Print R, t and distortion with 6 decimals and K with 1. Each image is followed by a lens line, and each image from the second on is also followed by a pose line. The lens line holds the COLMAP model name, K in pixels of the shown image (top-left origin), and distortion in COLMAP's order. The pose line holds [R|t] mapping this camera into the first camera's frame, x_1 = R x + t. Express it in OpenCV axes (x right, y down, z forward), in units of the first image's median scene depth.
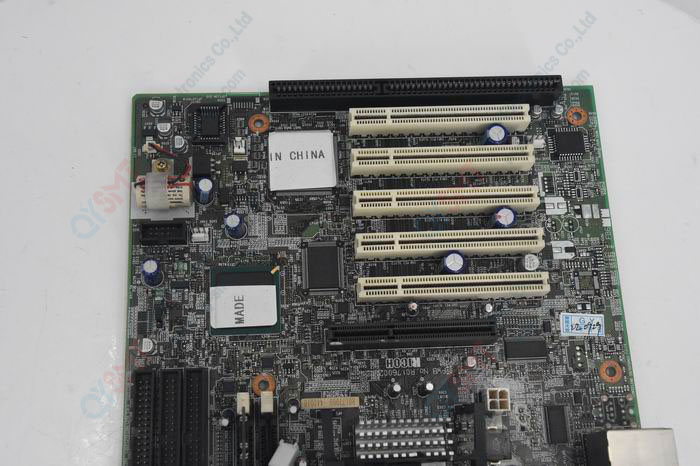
lens RADIAL K [[889.9, 0, 350.0], [0, 889.9, 233.0], [0, 0, 1]] dist [0.060107, -0.001382]
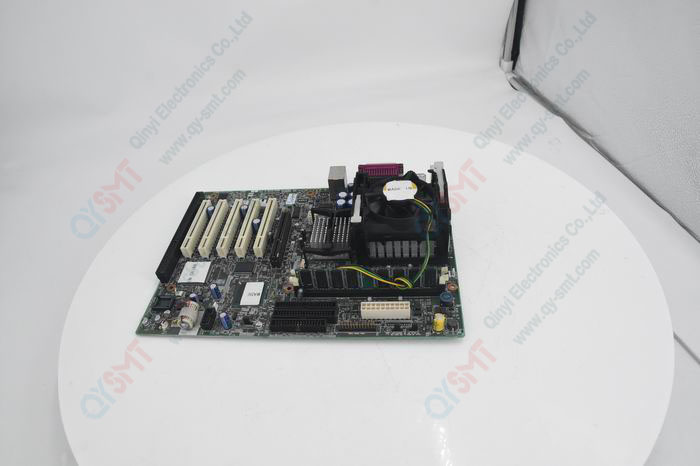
lens RADIAL K [[482.1, 0, 350.0], [0, 482.1, 233.0], [0, 0, 1]] dist [-0.114832, 0.001408]
pose [[0.113102, -0.702741, 0.702398, -0.796369], [0.975472, 0.212899, 0.055930, 0.213589], [-0.188844, 0.678844, 0.709583, 0.022157]]
